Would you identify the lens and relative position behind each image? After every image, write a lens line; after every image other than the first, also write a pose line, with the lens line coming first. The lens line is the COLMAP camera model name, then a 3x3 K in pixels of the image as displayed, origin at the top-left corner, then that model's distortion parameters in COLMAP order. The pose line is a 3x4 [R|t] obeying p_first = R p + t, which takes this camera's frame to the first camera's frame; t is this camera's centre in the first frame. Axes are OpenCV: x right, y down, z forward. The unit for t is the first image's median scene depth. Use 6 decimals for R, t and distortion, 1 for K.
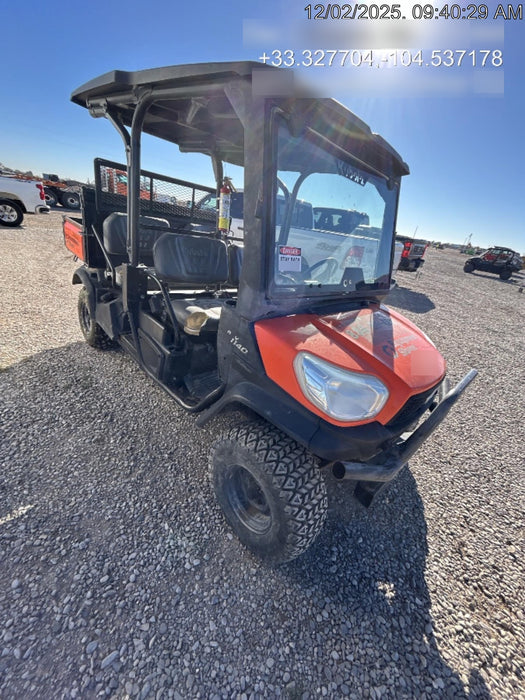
lens RADIAL K [[283.7, 0, 265.7], [0, 283.7, 352.2], [0, 0, 1]] dist [0.002397, -0.001909]
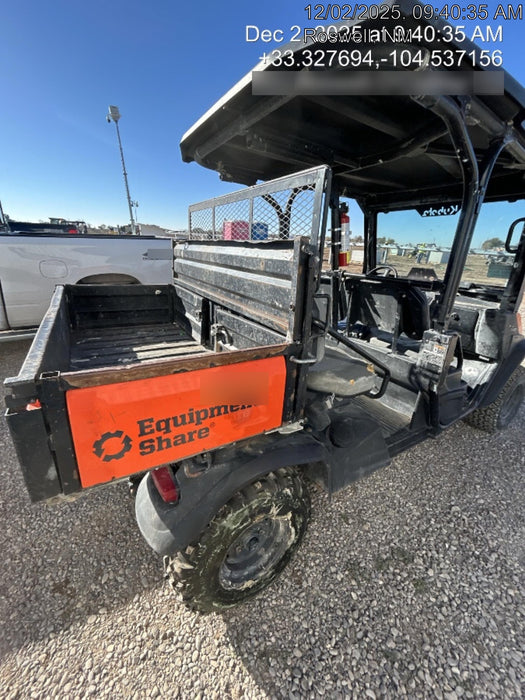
lens RADIAL K [[283.7, 0, 262.6], [0, 283.7, 347.6], [0, 0, 1]] dist [0.002397, -0.001909]
pose [[0.213195, -0.478912, 0.851581, -1.807754], [0.404851, 0.836570, 0.369115, -1.098173], [-0.889182, 0.266070, 0.372240, 1.660249]]
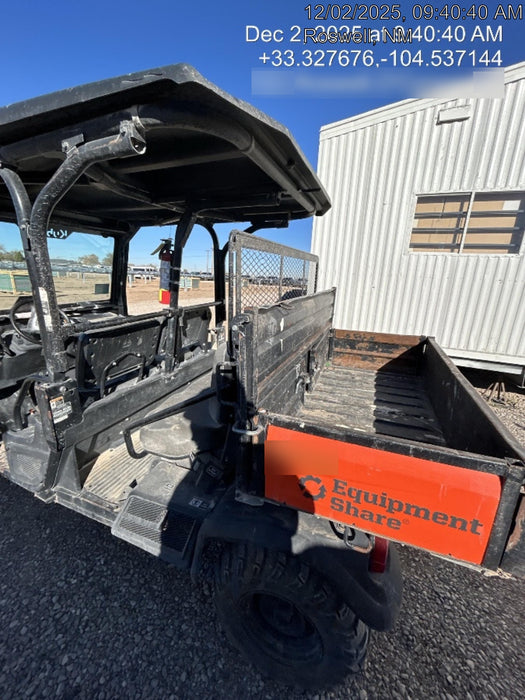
lens RADIAL K [[283.7, 0, 265.2], [0, 283.7, 349.4], [0, 0, 1]] dist [0.002397, -0.001909]
pose [[-0.884137, -0.090241, -0.458430, -0.076893], [-0.356238, 0.765062, 0.536446, -1.488085], [0.302318, 0.637602, -0.708568, 3.004219]]
